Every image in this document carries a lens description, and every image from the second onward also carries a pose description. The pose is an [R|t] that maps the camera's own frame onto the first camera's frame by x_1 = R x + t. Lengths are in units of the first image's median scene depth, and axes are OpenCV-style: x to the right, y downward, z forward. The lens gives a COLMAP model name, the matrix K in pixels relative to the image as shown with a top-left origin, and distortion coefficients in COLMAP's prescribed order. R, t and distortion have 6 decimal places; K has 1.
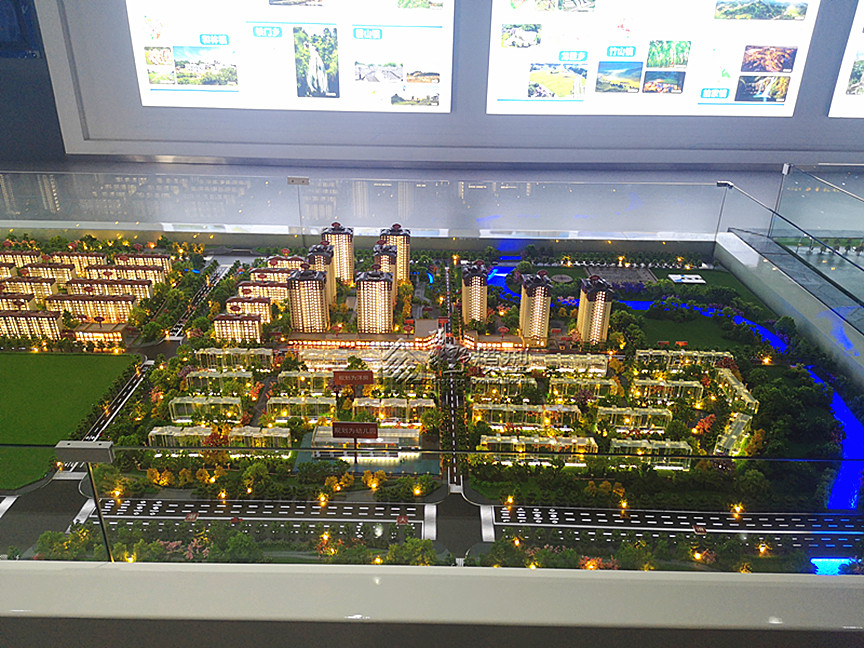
lens RADIAL K [[679.4, 0, 432.0], [0, 679.4, 324.0], [0, 0, 1]] dist [0.040320, -0.048347]
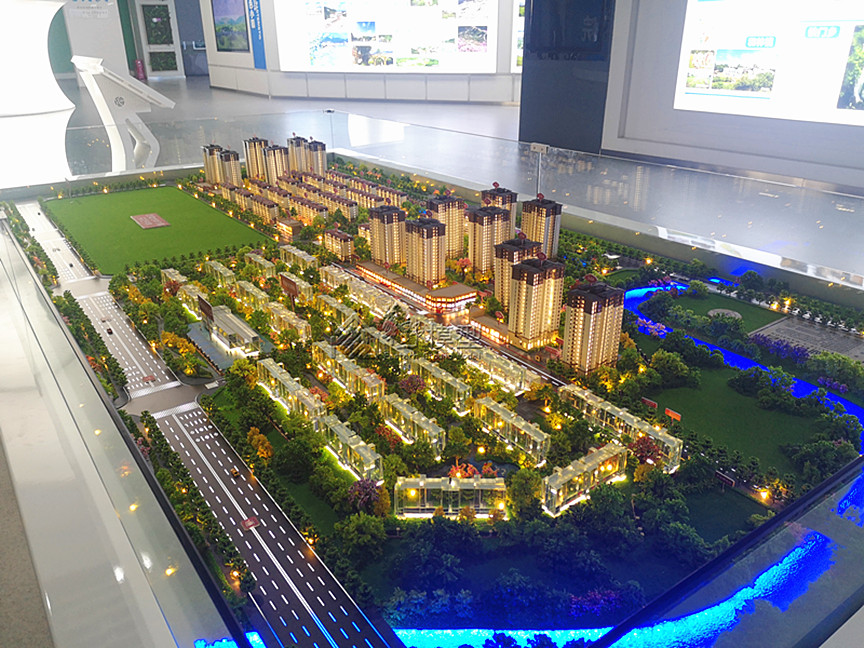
lens RADIAL K [[679.4, 0, 432.0], [0, 679.4, 324.0], [0, 0, 1]] dist [0.040320, -0.048347]
pose [[0.583226, 0.294850, -0.756909, 0.230174], [-0.330049, 0.937432, 0.110858, -0.015185], [0.742237, 0.185162, 0.644050, 0.144993]]
